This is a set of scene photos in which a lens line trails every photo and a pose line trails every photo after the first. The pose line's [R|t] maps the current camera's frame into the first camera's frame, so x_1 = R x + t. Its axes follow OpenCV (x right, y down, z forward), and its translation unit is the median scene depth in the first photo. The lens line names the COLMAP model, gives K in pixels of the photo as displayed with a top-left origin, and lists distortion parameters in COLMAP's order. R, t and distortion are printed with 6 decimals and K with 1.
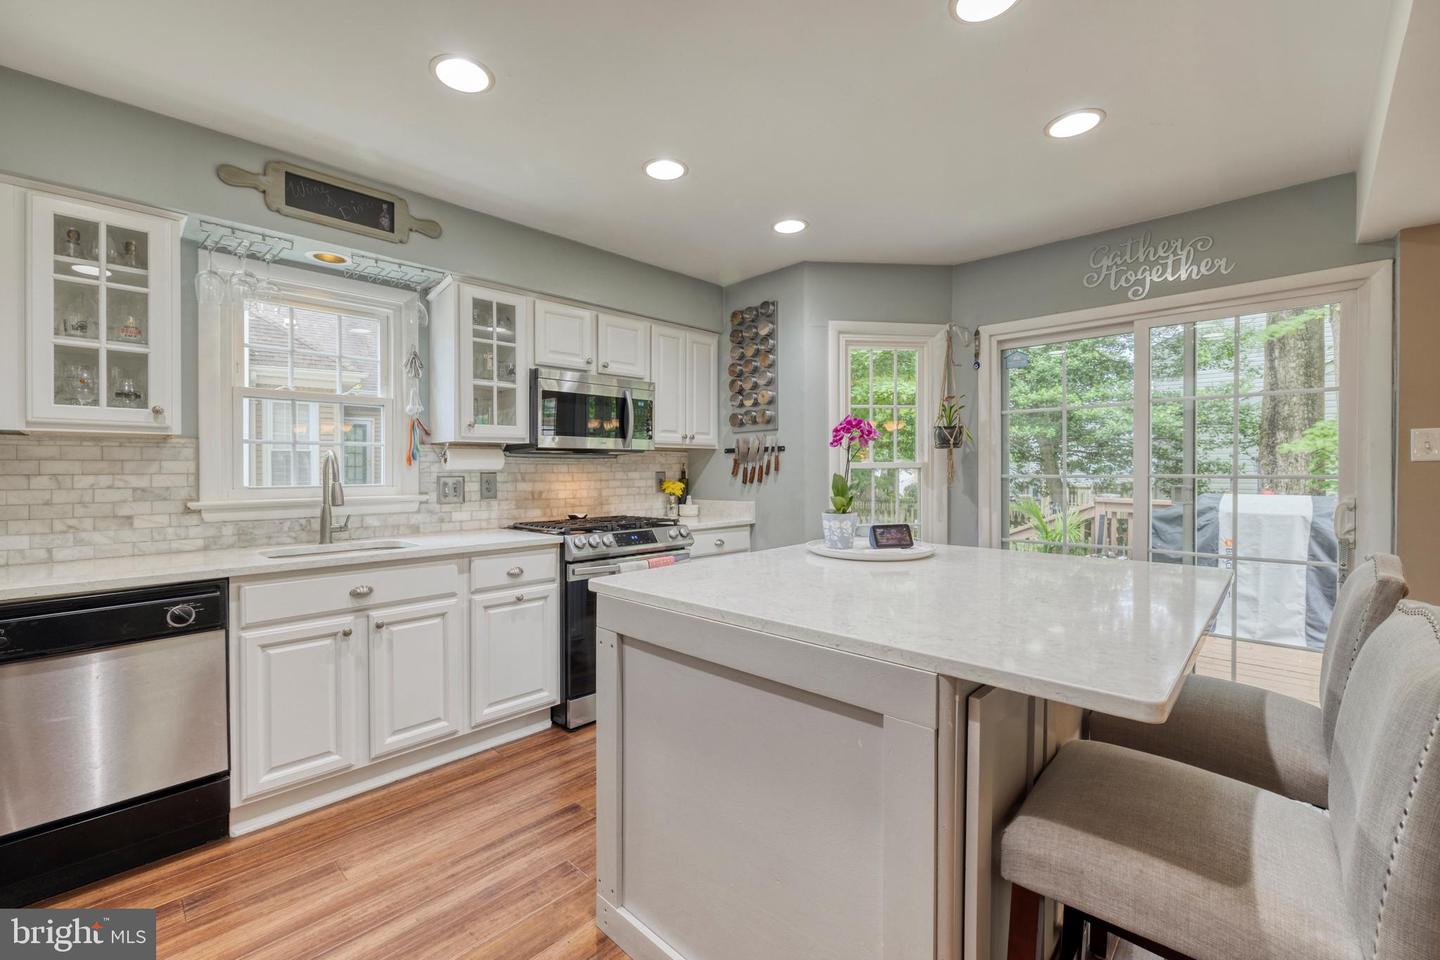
lens RADIAL K [[602.2, 0, 720.1], [0, 602.2, 469.0], [0, 0, 1]] dist [-0.002497, 0.000359]
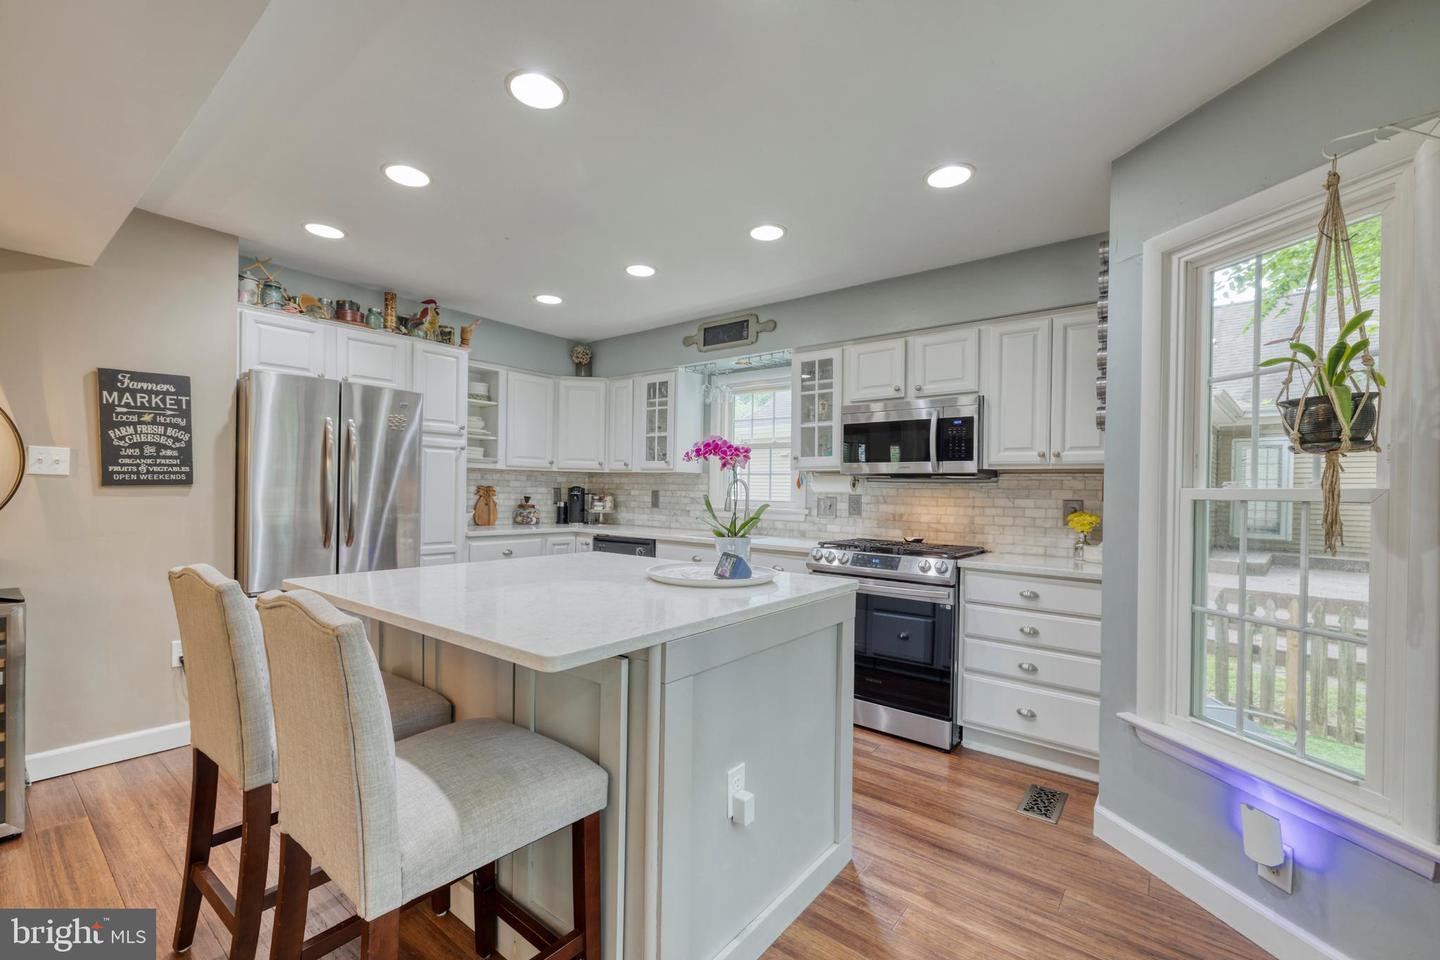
lens RADIAL K [[602.2, 0, 712.1], [0, 602.2, 492.4], [0, 0, 1]] dist [-0.002497, 0.000359]
pose [[0.107395, 0.012444, -0.994139, 0.774412], [-0.017422, 0.999792, 0.010633, -0.006911], [0.994064, 0.016178, 0.107590, 0.573218]]
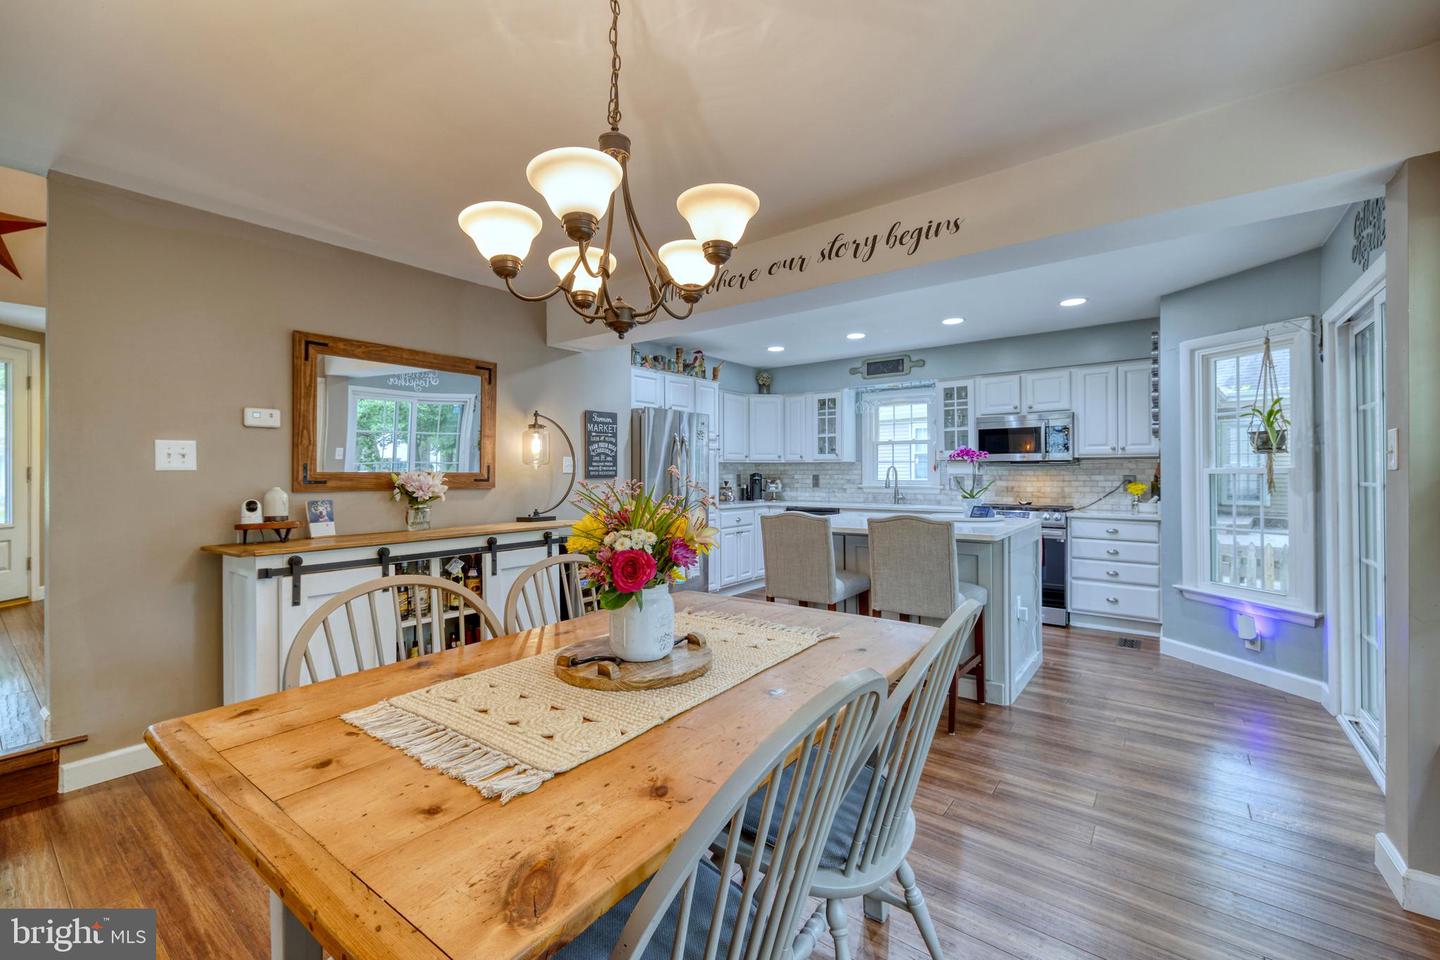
lens RADIAL K [[602.2, 0, 723.0], [0, 602.2, 472.3], [0, 0, 1]] dist [-0.002497, 0.000359]
pose [[0.132309, 0.004694, -0.991197, 1.286936], [0.002954, 0.999982, 0.005130, -0.013666], [0.991204, -0.003607, 0.132293, -0.000924]]
